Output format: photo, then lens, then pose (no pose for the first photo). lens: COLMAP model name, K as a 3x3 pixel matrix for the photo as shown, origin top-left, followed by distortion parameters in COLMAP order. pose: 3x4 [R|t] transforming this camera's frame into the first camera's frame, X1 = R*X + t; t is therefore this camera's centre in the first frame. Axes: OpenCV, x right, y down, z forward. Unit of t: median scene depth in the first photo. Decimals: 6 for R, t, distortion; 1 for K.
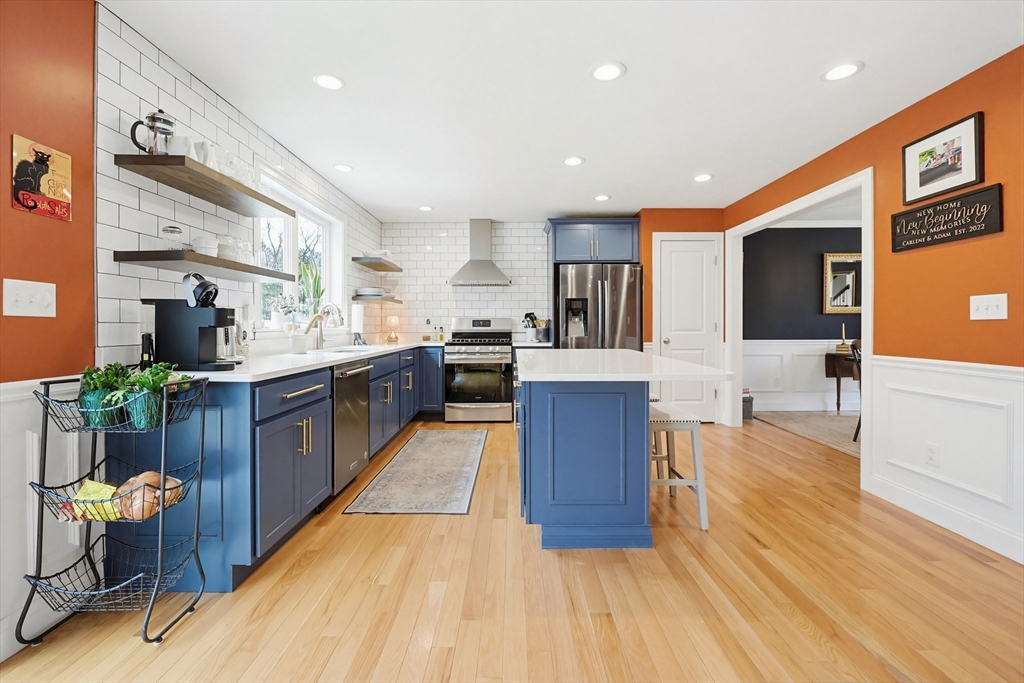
lens RADIAL K [[439.4, 0, 514.3], [0, 439.4, 327.6], [0, 0, 1]] dist [0.001011, 0.000021]
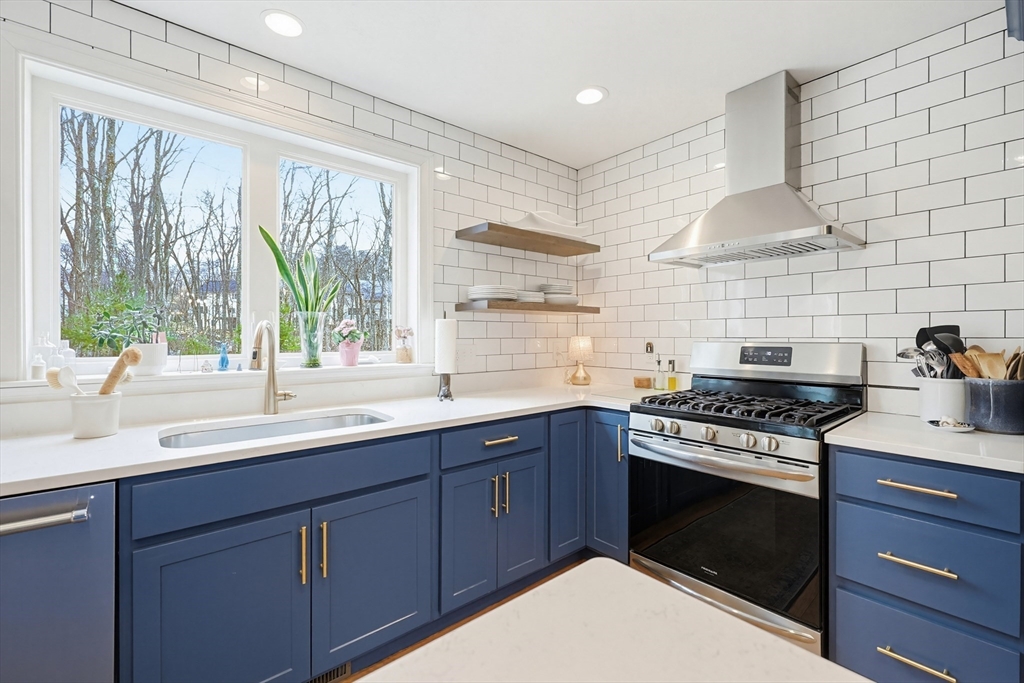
lens RADIAL K [[438.9, 0, 517.5], [0, 438.9, 338.2], [0, 0, 1]] dist [-0.001443, -0.000180]
pose [[0.649961, 0.004841, -0.759952, 0.095240], [-0.003835, 0.999988, 0.003089, -0.031524], [0.759958, 0.000907, 0.649972, 0.723496]]
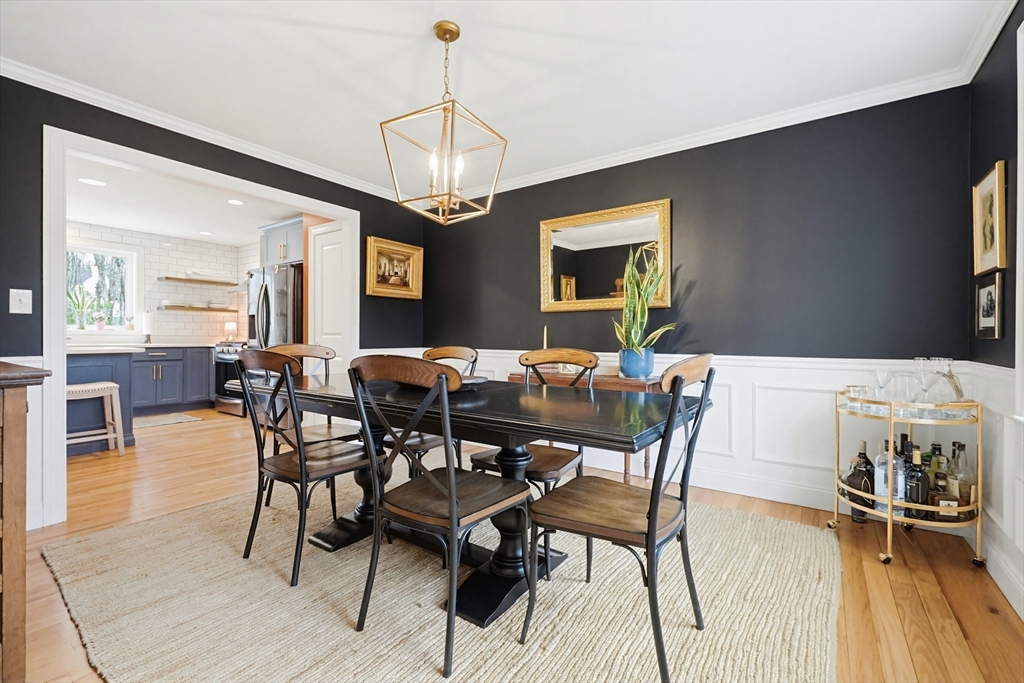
lens RADIAL K [[438.9, 0, 517.5], [0, 438.9, 338.2], [0, 0, 1]] dist [-0.001443, -0.000180]
pose [[0.822799, 0.008344, -0.568271, 1.318863], [-0.010705, 0.999942, -0.000817, 0.012628], [0.568232, 0.006756, 0.822841, 0.541066]]
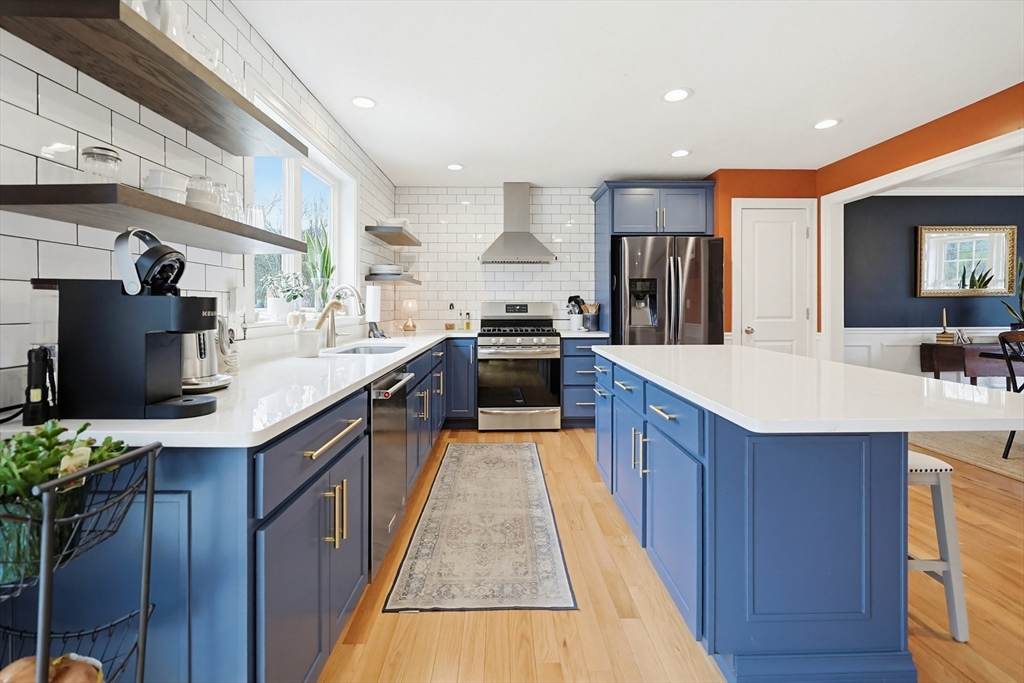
lens RADIAL K [[446.9, 0, 513.8], [0, 446.9, 305.5], [0, 0, 1]] dist [-0.000206, -0.000195]
pose [[0.999691, -0.000143, 0.024869, -0.125045], [0.000284, 0.999984, -0.005632, -0.013091], [-0.024868, 0.005637, 0.999675, 0.194619]]
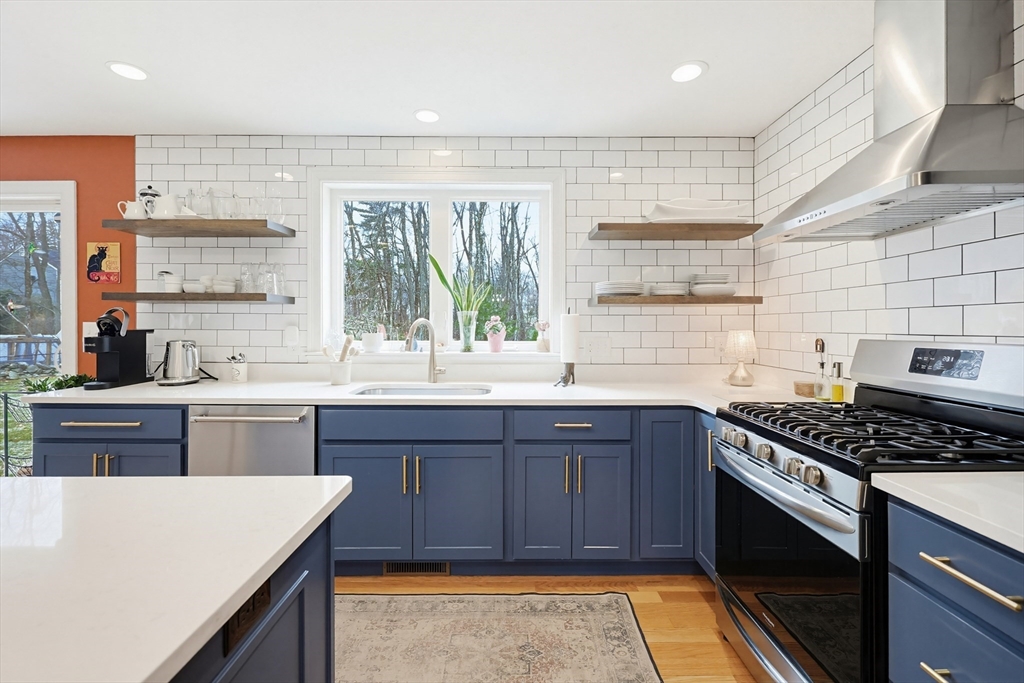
lens RADIAL K [[439.4, 0, 514.3], [0, 439.4, 327.6], [0, 0, 1]] dist [0.001011, 0.000021]
pose [[0.002732, 0.005015, -0.999984, 0.229084], [-0.007441, 0.999960, 0.004994, -0.036912], [0.999969, 0.007427, 0.002769, 0.921920]]
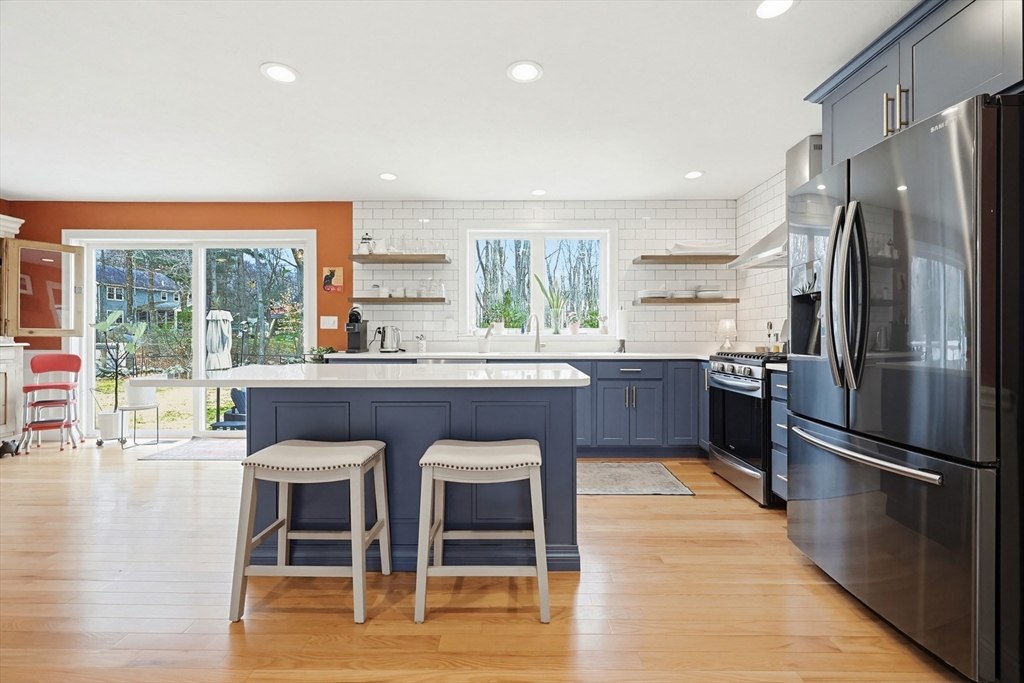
lens RADIAL K [[438.9, 0, 517.5], [0, 438.9, 338.2], [0, 0, 1]] dist [-0.001443, -0.000180]
pose [[-0.010503, 0.004089, -0.999936, 0.599707], [-0.004991, 0.999979, 0.004141, 0.005679], [0.999932, 0.005034, -0.010483, 0.780311]]
